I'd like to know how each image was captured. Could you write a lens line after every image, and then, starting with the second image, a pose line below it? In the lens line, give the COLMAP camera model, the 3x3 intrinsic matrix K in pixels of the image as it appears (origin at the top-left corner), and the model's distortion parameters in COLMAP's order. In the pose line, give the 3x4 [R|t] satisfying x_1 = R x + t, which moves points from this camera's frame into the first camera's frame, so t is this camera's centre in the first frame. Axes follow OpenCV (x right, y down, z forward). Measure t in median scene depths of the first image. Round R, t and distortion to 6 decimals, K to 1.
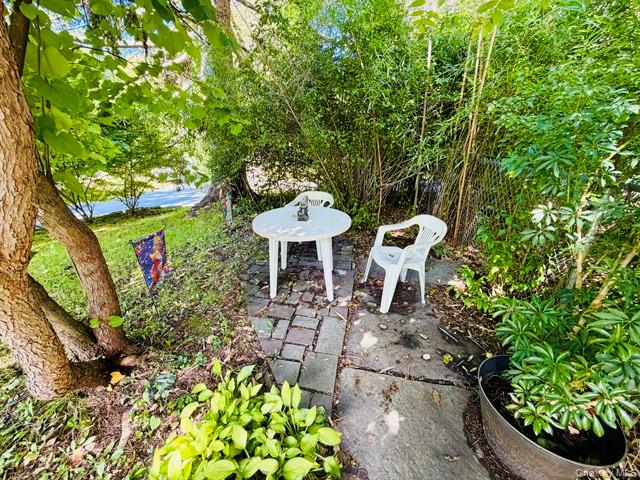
lens RADIAL K [[255.0, 0, 317.2], [0, 255.0, 238.0], [0, 0, 1]] dist [-0.000156, 0.000747]
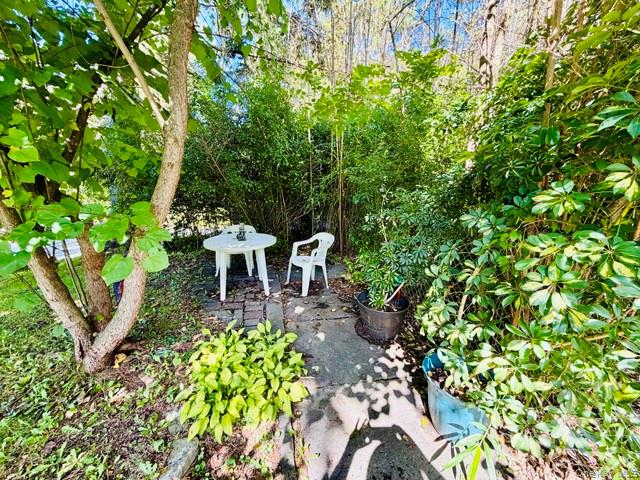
lens RADIAL K [[255.0, 0, 317.2], [0, 255.0, 238.0], [0, 0, 1]] dist [-0.000156, 0.000747]
pose [[0.919875, -0.062632, 0.387178, -0.213790], [0.129024, 0.980546, -0.147924, 0.173377], [-0.370381, 0.186027, 0.910062, -0.423694]]
